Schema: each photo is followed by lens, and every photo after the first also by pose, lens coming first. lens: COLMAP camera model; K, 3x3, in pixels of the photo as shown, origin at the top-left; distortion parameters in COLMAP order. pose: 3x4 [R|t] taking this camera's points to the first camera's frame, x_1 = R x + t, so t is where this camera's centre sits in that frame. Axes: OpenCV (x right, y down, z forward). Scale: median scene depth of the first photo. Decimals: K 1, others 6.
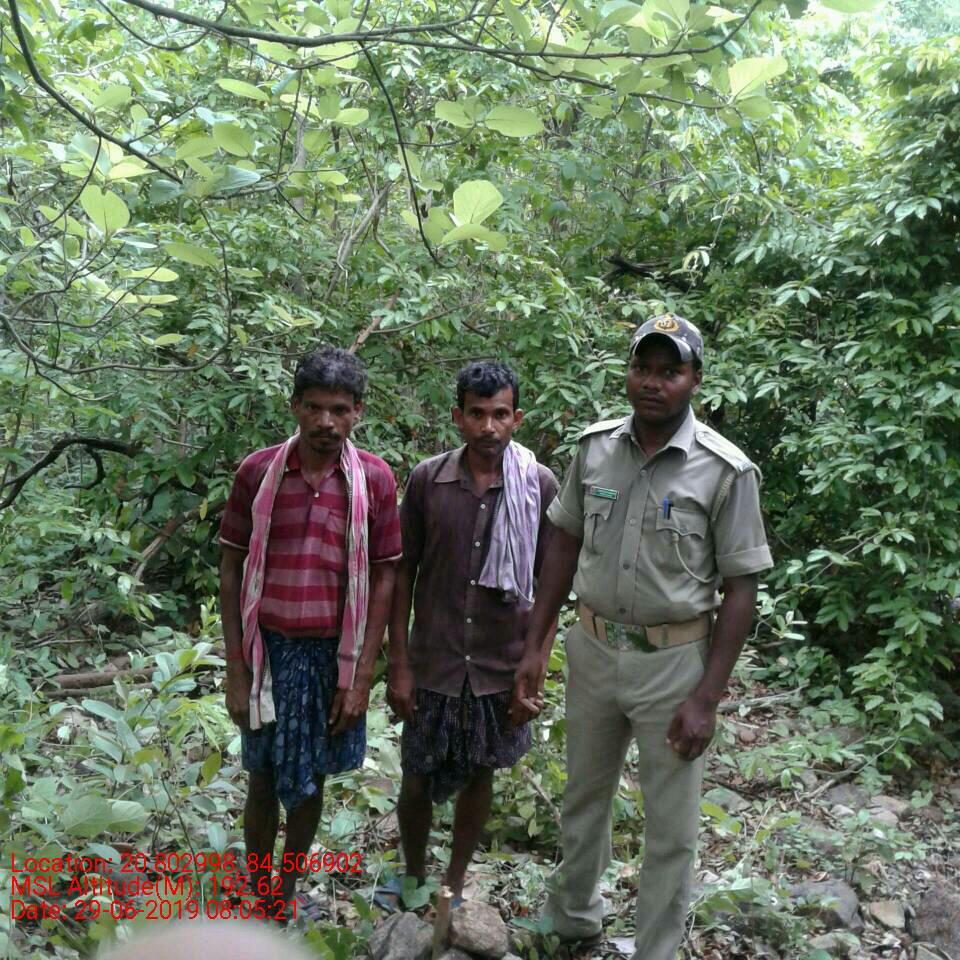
lens RADIAL K [[1137.6, 0, 468.5], [0, 1137.6, 515.3], [0, 0, 1]] dist [0.010792, -0.040791]
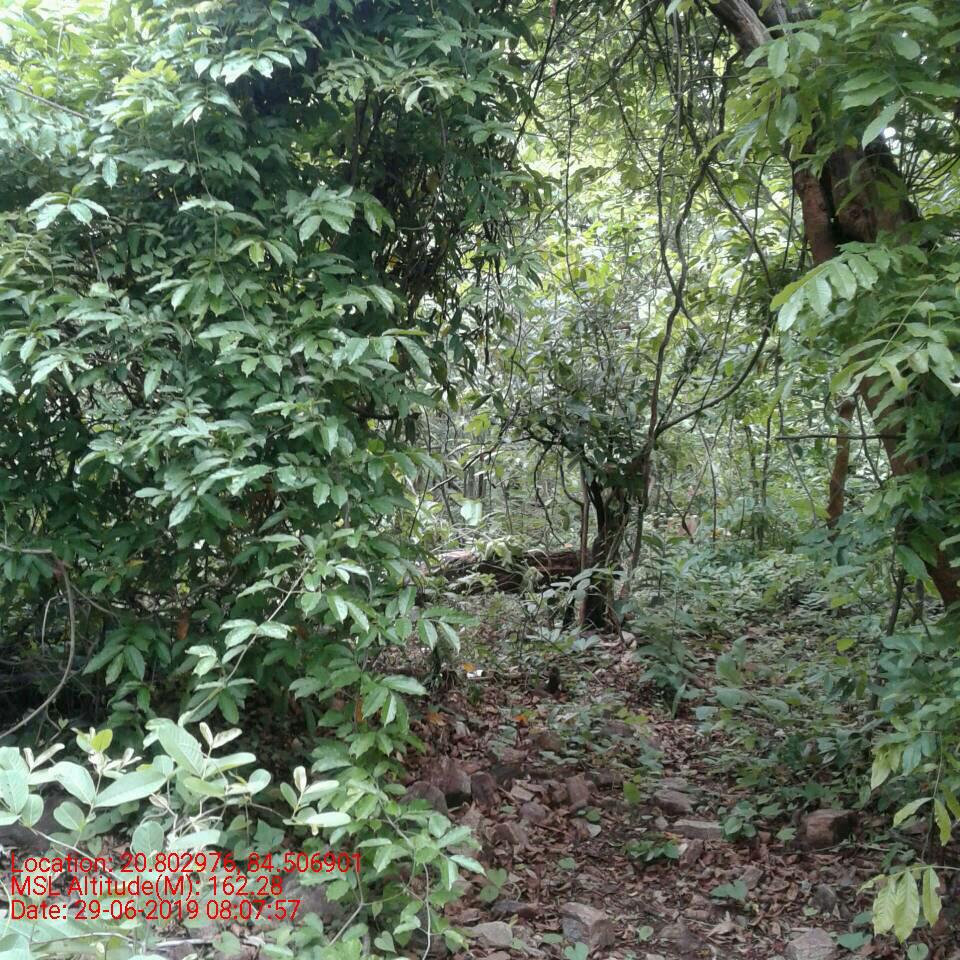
lens RADIAL K [[1137.6, 0, 468.5], [0, 1137.6, 515.3], [0, 0, 1]] dist [0.010792, -0.040791]
pose [[0.747780, -0.152854, 0.646112, 0.029793], [0.168359, 0.984986, 0.038172, -0.020750], [-0.642246, 0.080234, 0.762287, 0.427230]]
